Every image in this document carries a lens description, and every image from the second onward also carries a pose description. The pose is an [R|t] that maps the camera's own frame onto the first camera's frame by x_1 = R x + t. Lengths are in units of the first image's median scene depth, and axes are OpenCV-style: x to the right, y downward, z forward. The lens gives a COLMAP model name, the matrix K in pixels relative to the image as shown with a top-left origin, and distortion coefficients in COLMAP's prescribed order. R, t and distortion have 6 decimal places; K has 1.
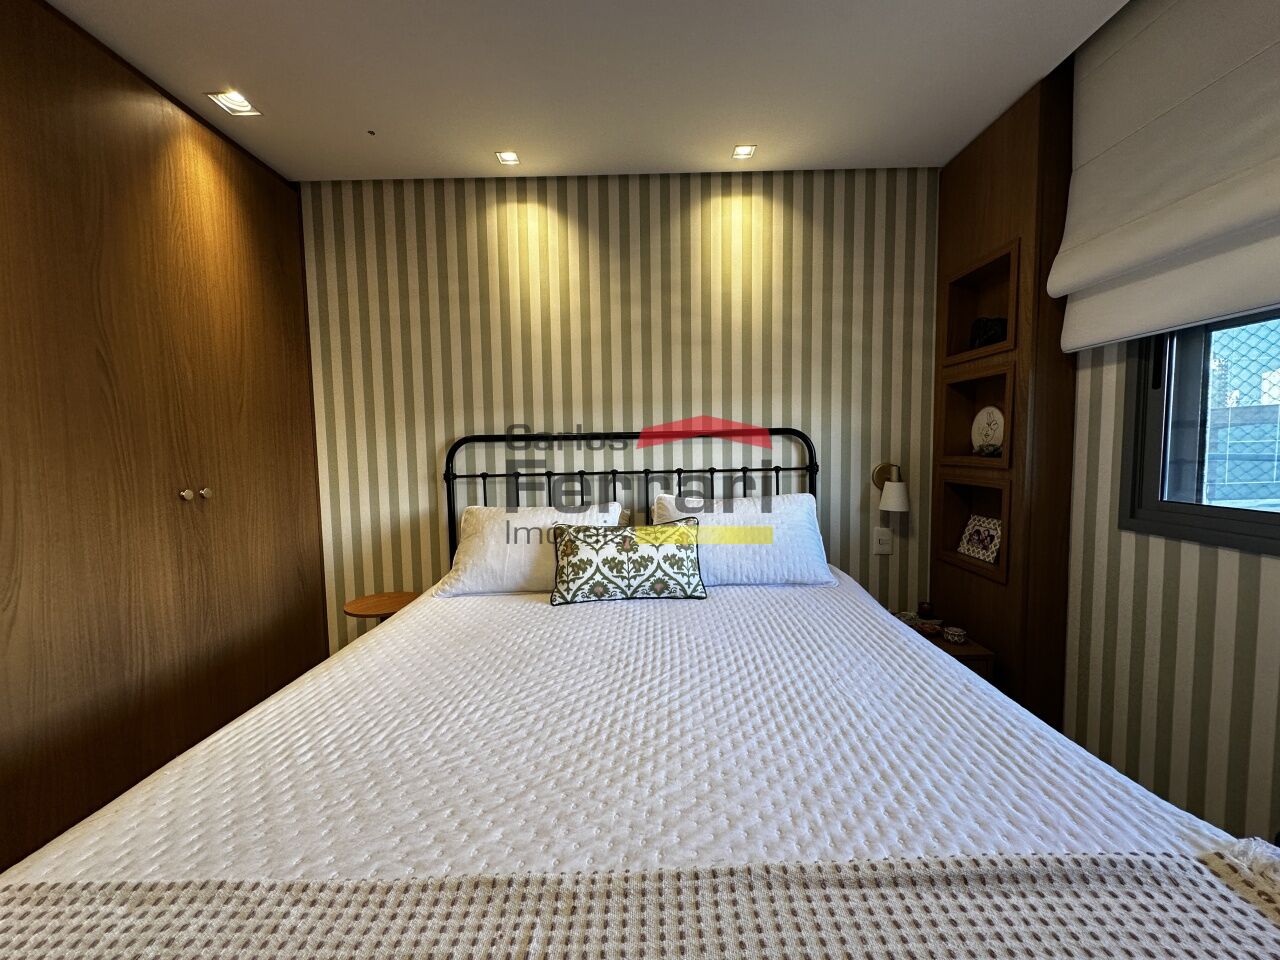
lens RADIAL K [[507.9, 0, 644.0], [0, 507.9, 479.7], [0, 0, 1]] dist [0.001117, 0.000442]
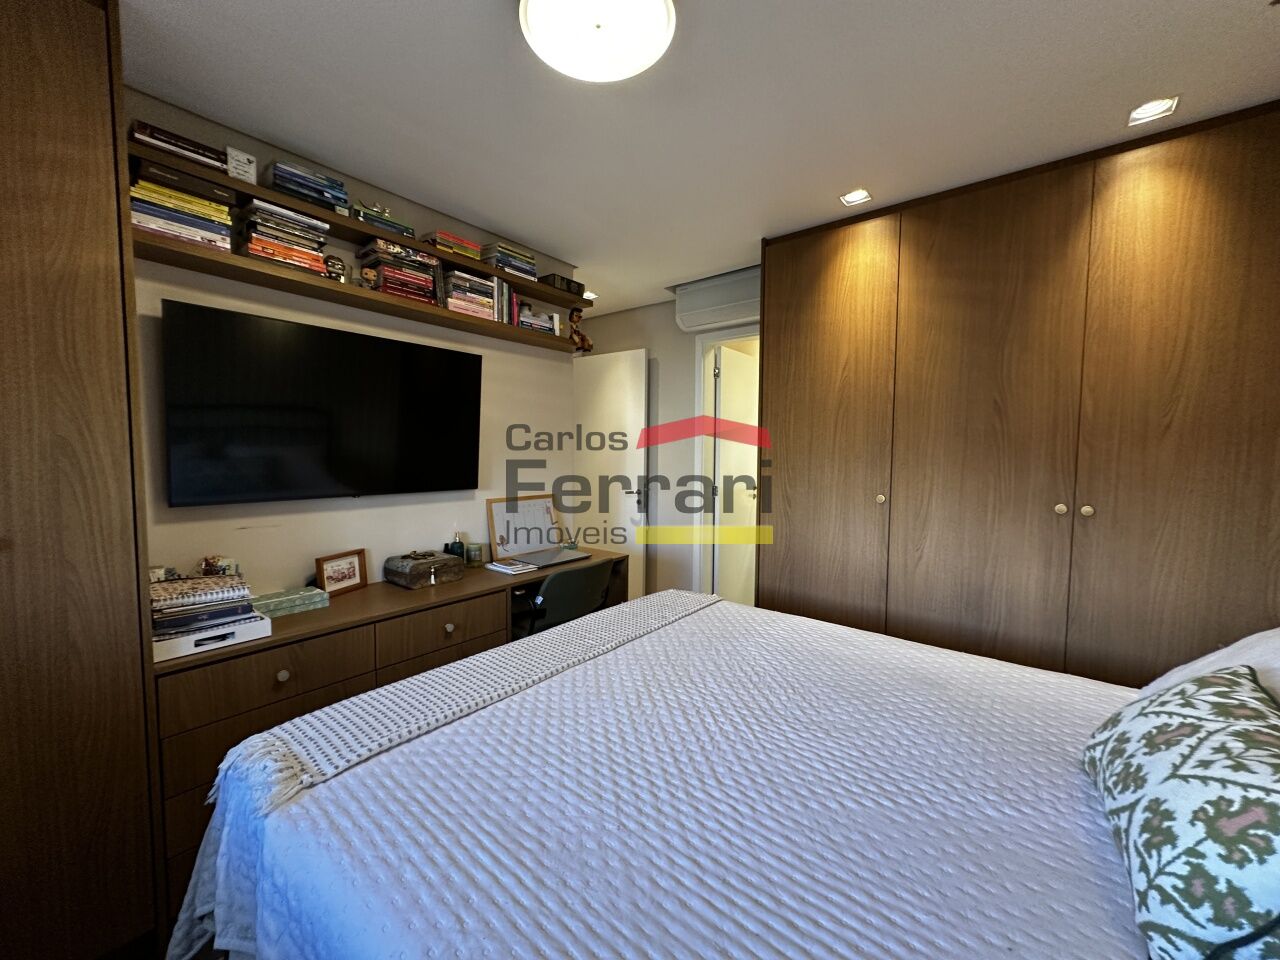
lens RADIAL K [[507.9, 0, 647.6], [0, 507.9, 481.8], [0, 0, 1]] dist [0.001117, 0.000442]
pose [[-0.617550, 0.064661, -0.783870, 0.508211], [-0.041415, 0.992559, 0.114504, -0.105595], [0.785441, 0.103176, -0.610277, 0.809387]]
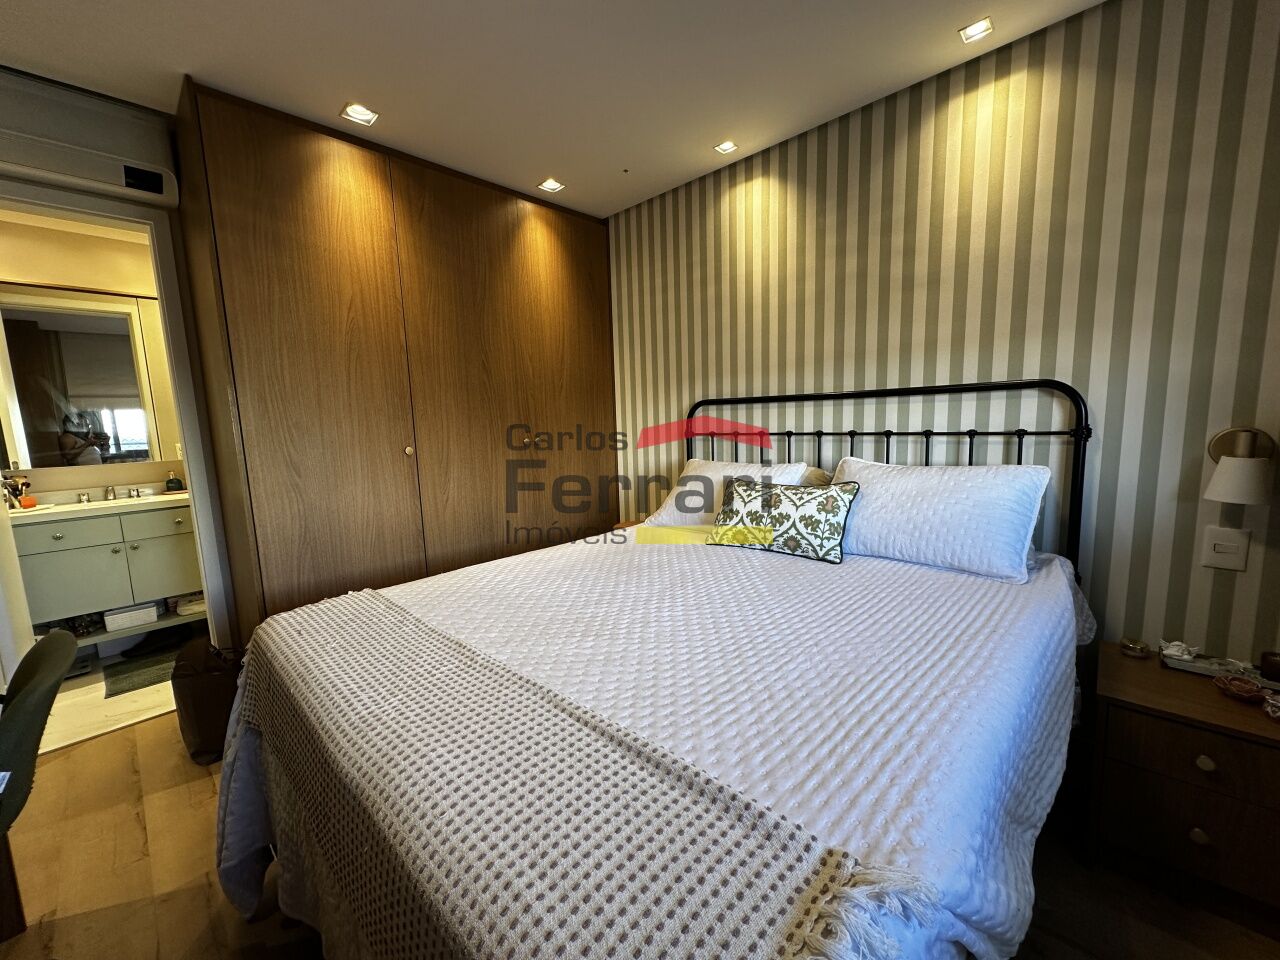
lens RADIAL K [[507.9, 0, 638.8], [0, 507.9, 478.0], [0, 0, 1]] dist [0.001117, 0.000442]
pose [[0.725141, 0.081234, -0.683792, 0.445261], [-0.023753, 0.995377, 0.093060, -0.012638], [0.688191, -0.051240, 0.723718, 0.027666]]
